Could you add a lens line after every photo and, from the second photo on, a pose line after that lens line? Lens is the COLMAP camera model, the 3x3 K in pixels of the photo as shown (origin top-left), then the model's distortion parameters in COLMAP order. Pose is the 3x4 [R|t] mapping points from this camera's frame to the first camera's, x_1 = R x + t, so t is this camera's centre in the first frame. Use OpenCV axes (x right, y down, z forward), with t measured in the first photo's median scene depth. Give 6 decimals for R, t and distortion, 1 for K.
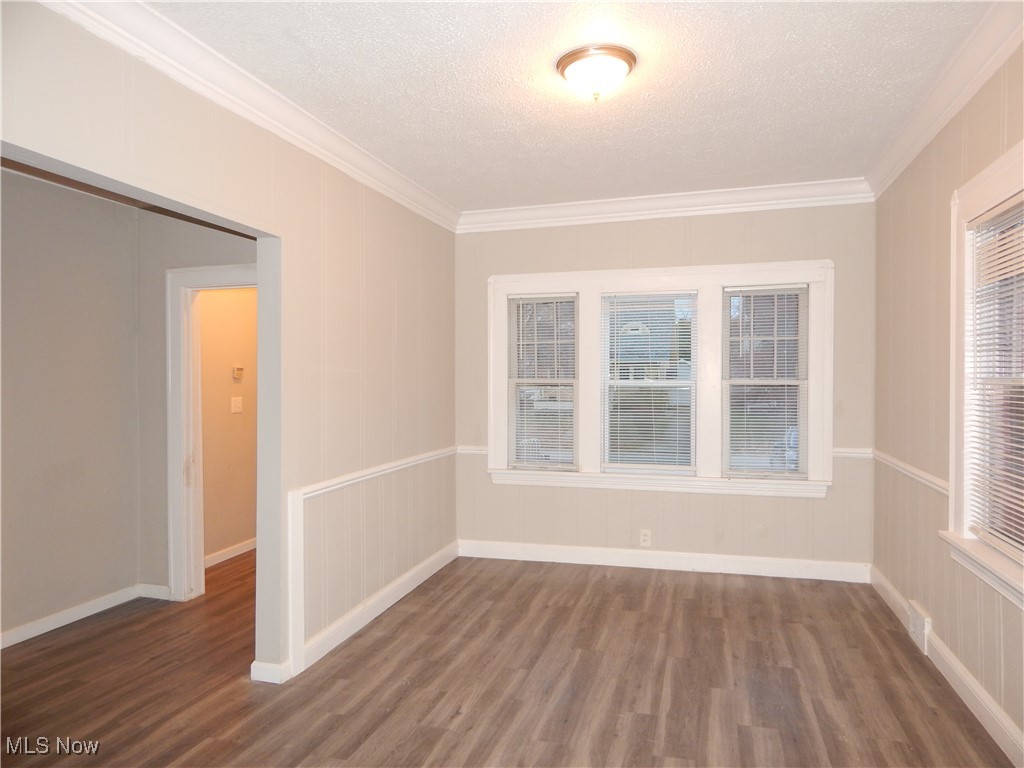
lens RADIAL K [[680.7, 0, 511.2], [0, 680.7, 381.1], [0, 0, 1]] dist [-0.022043, 0.002775]
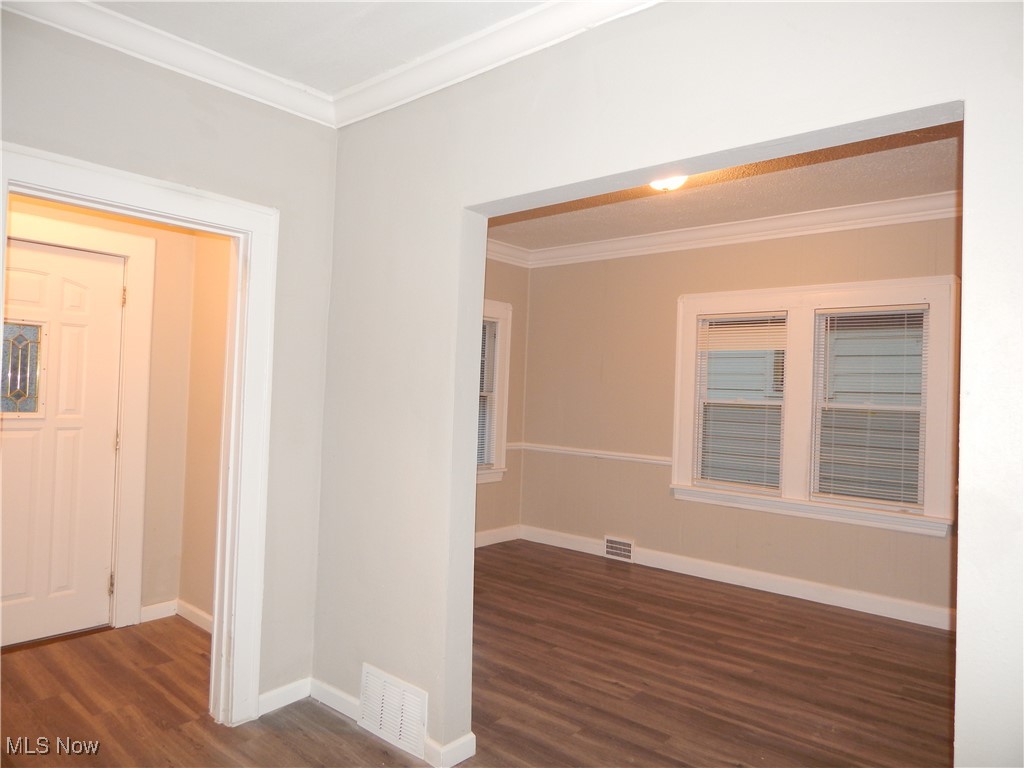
lens RADIAL K [[680.7, 0, 513.8], [0, 680.7, 385.9], [0, 0, 1]] dist [-0.022043, 0.002775]
pose [[0.411765, 0.023107, 0.910997, -1.138100], [-0.031574, 0.999440, -0.011080, -0.002170], [-0.910743, -0.024201, 0.412264, 0.643423]]
